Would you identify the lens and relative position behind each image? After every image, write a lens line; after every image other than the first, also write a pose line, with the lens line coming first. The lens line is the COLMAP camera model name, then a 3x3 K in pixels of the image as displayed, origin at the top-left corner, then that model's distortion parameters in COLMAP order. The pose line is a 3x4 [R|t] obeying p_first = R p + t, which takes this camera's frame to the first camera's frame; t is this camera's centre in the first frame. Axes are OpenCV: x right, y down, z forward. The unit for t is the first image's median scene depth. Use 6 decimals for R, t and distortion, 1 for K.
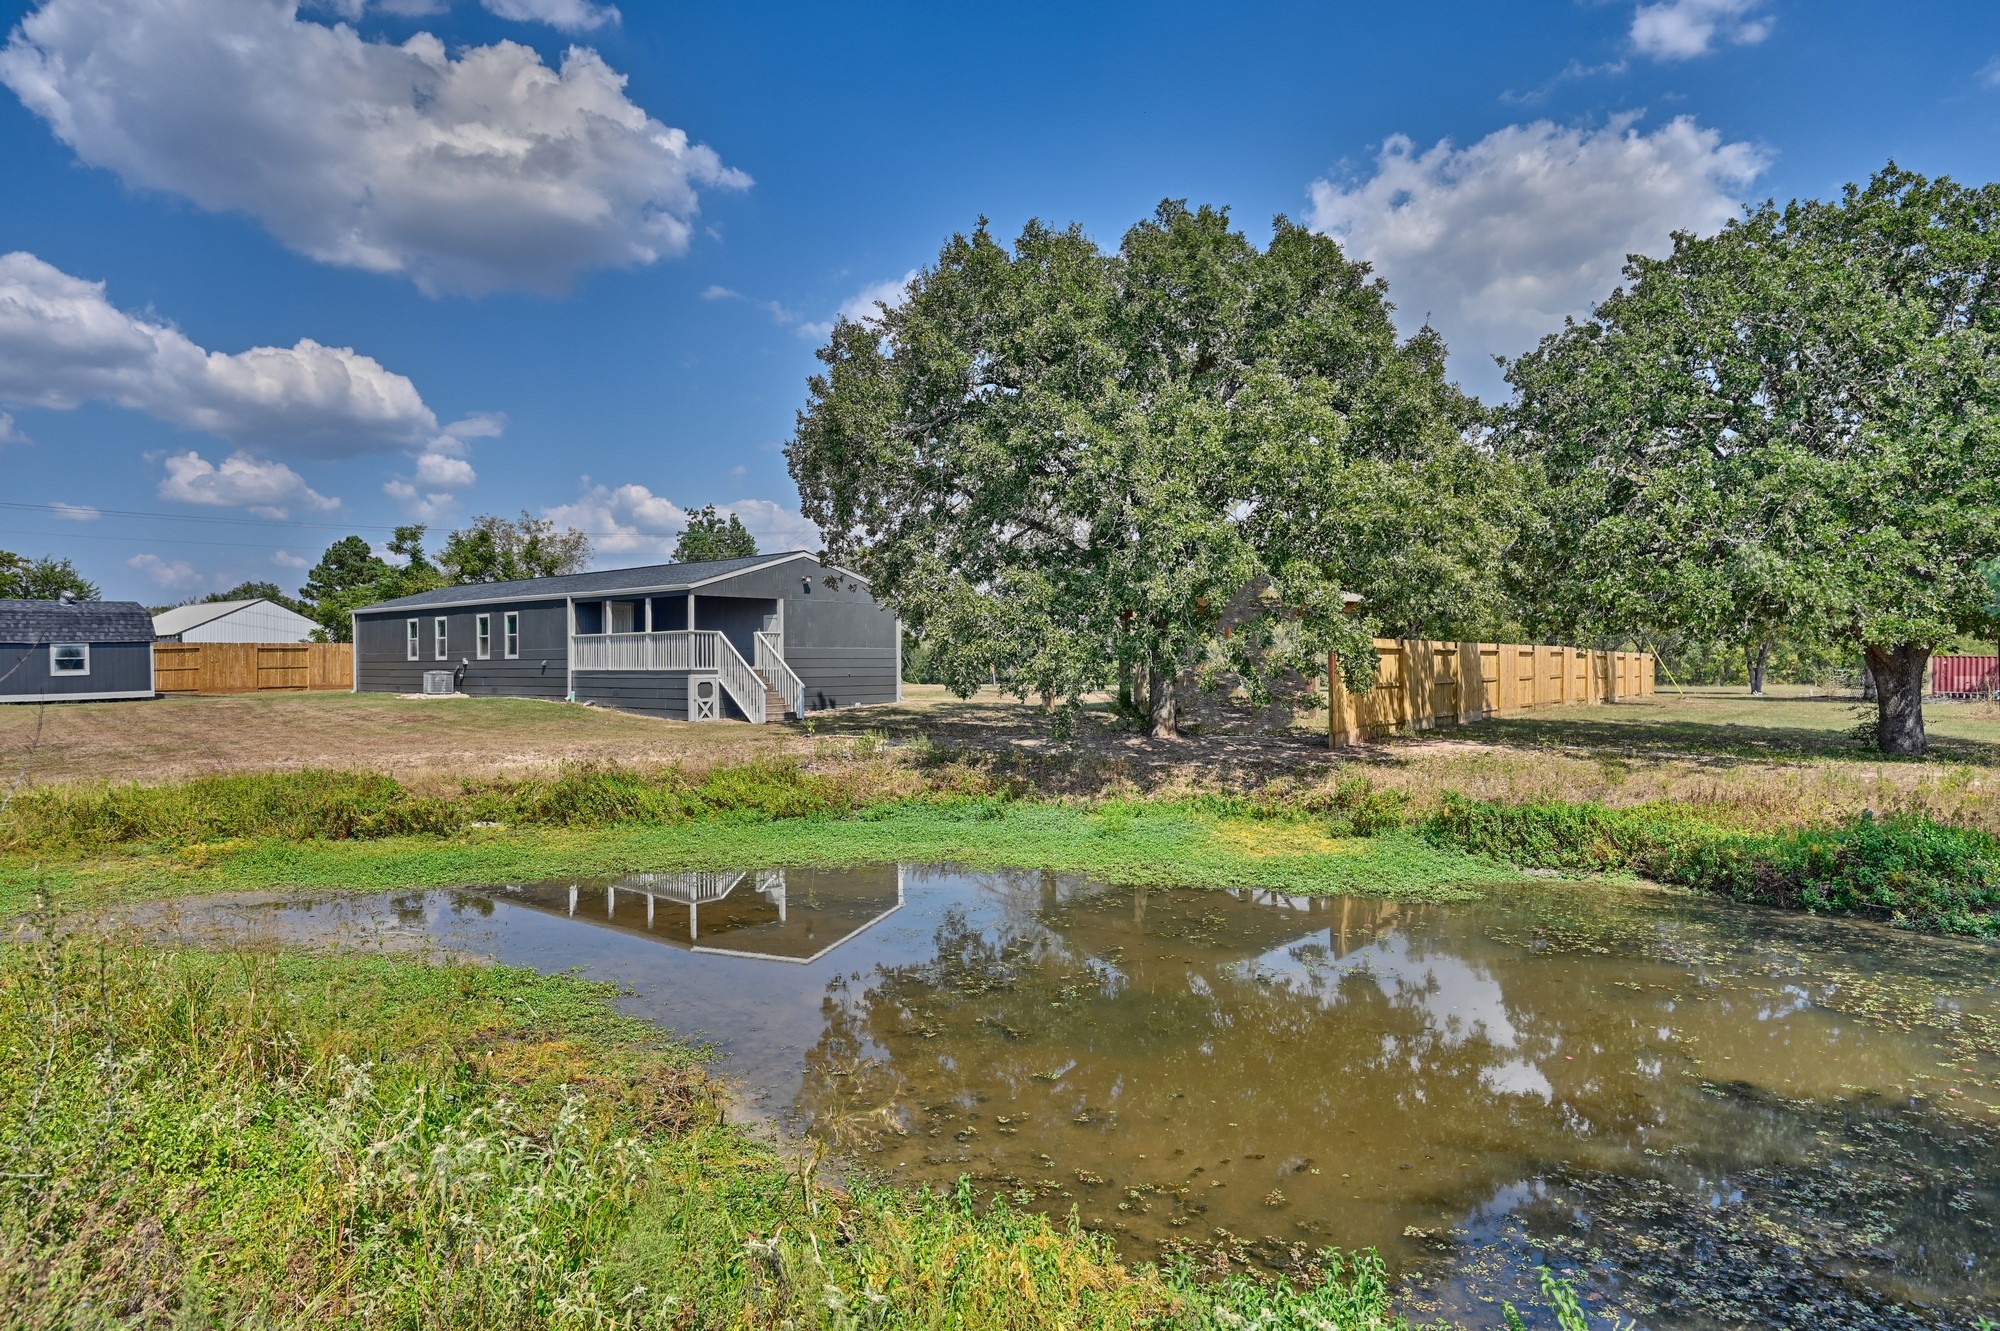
lens RADIAL K [[1241.5, 0, 1048.6], [0, 1241.5, 659.6], [0, 0, 1]] dist [0.000559, 0.008246]
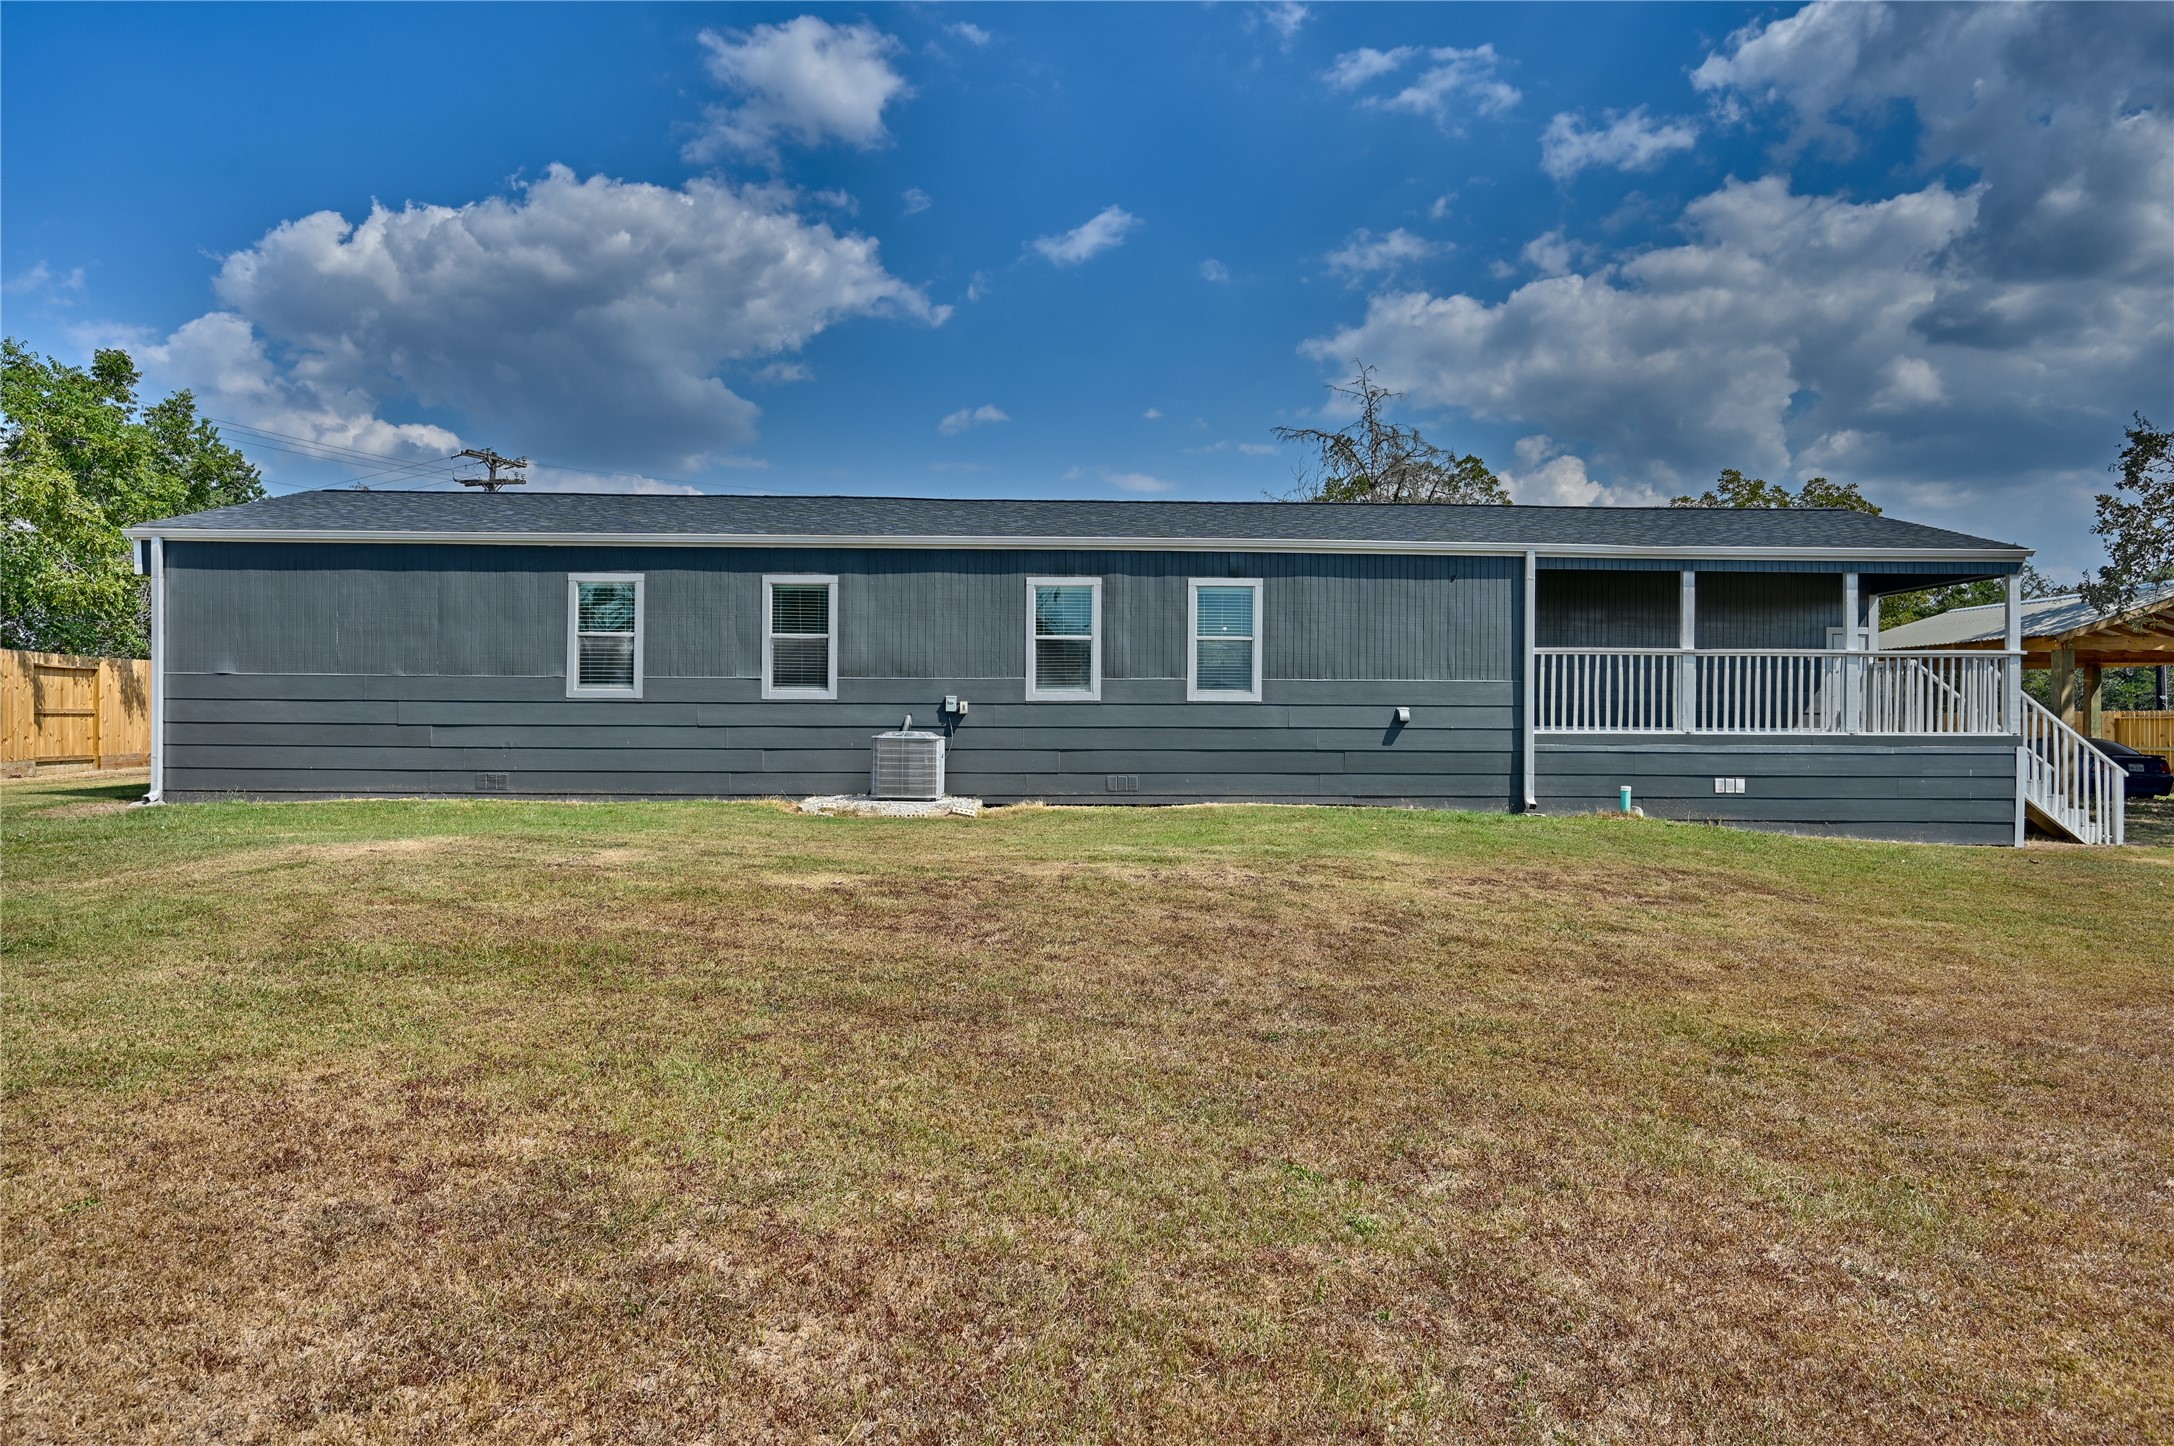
lens RADIAL K [[1349.5, 0, 1089.9], [0, 1349.5, 723.4], [0, 0, 1]] dist [0.000559, 0.008246]
pose [[0.731164, 0.012959, 0.682079, -0.704430], [-0.011815, 0.999910, -0.006332, 0.008375], [-0.682100, -0.003430, 0.731251, 0.690422]]
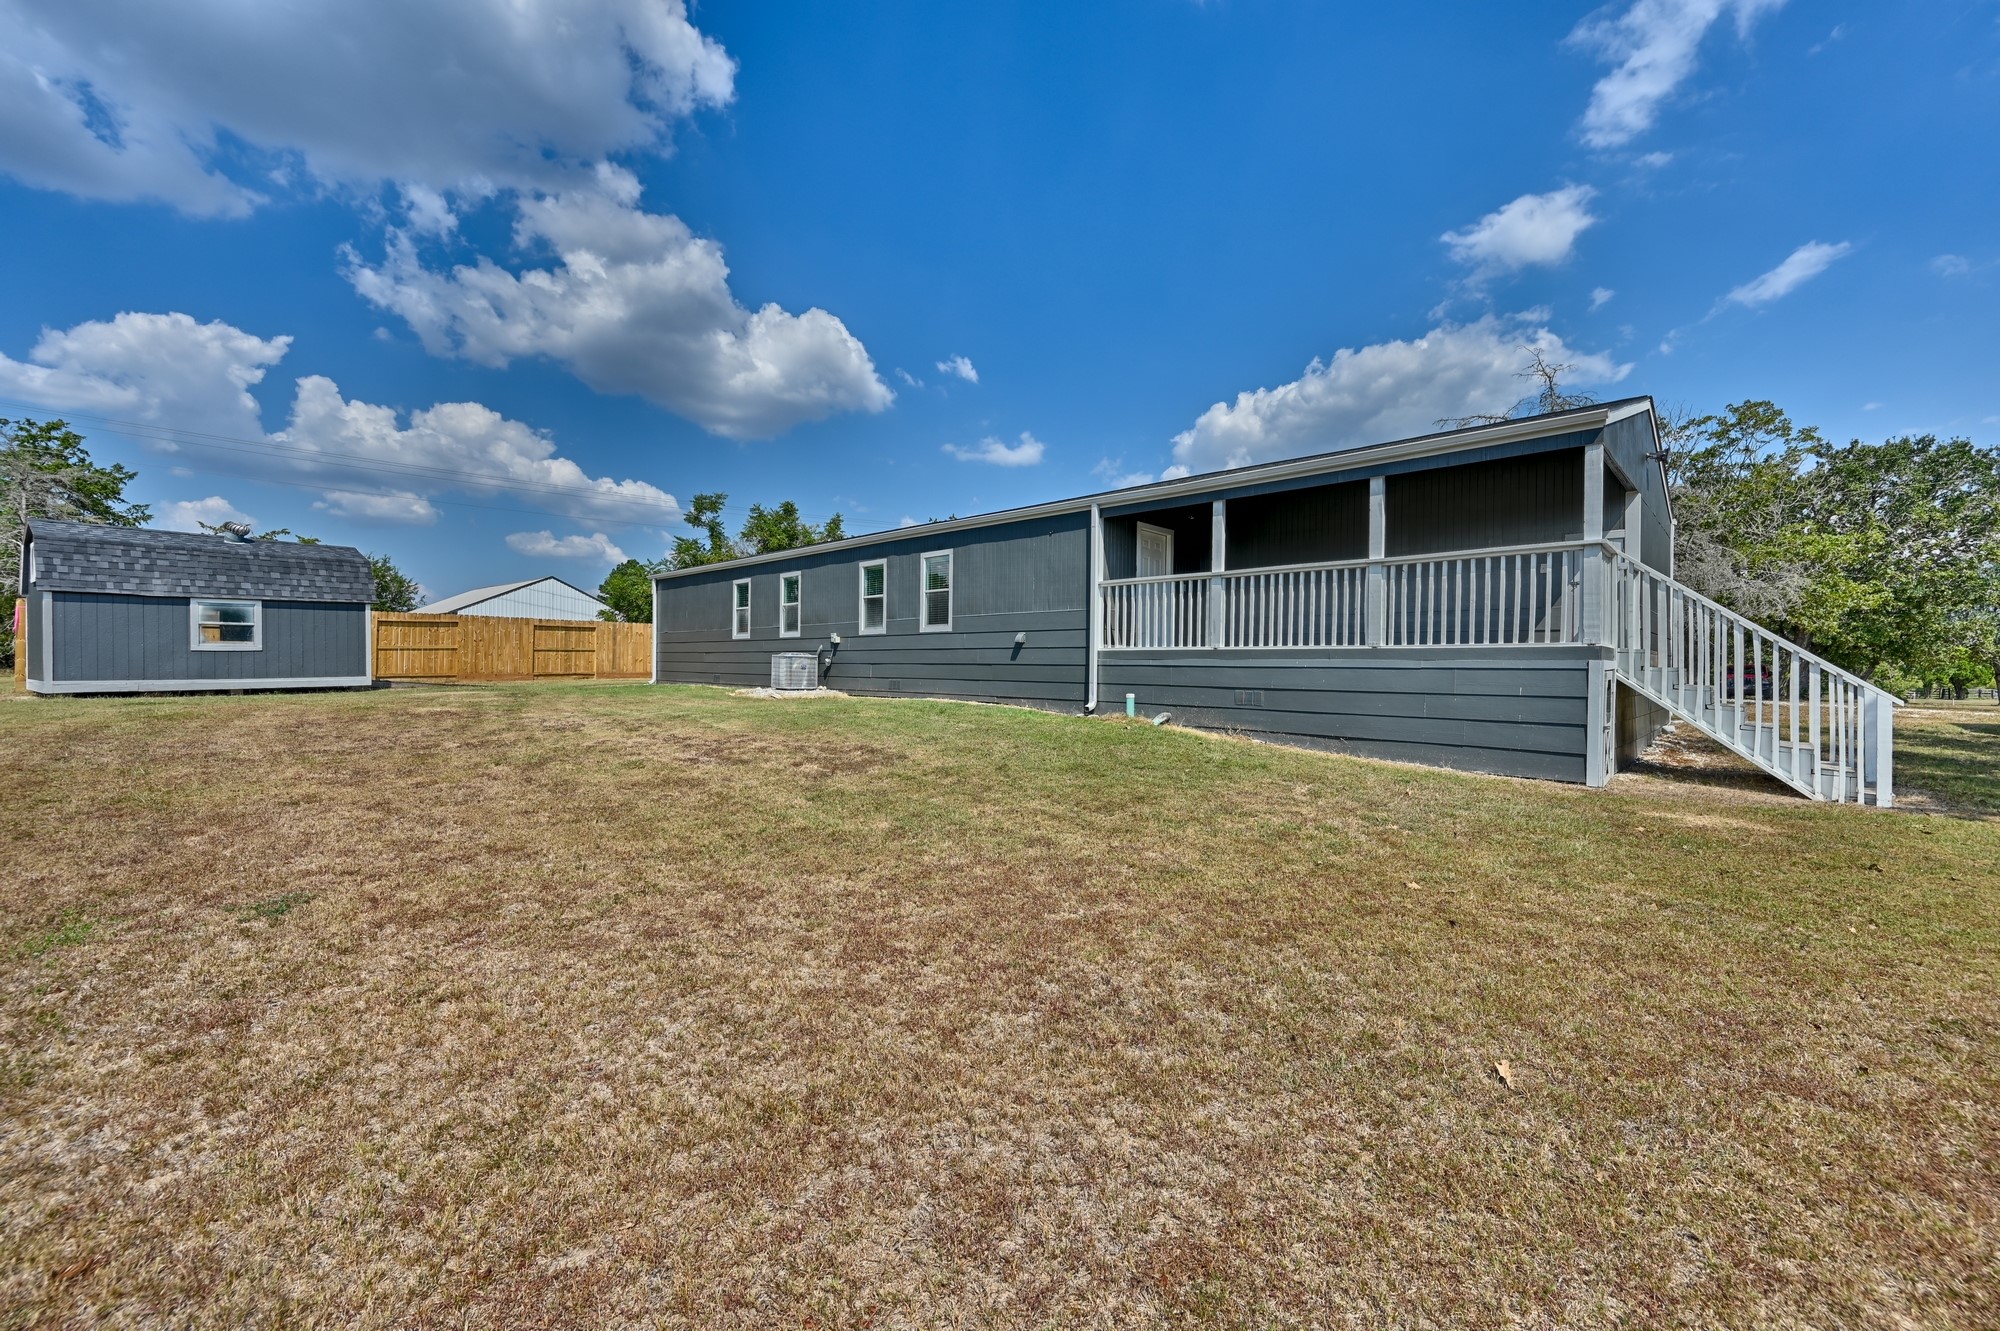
lens RADIAL K [[773.7, 0, 1016.1], [0, 773.7, 661.8], [0, 0, 1]] dist [0.001704, 0.000859]
pose [[0.999005, 0.016760, -0.041340, -0.361073], [-0.016907, 0.999852, -0.003216, 0.012849], [0.041280, 0.003912, 0.999140, 0.609946]]
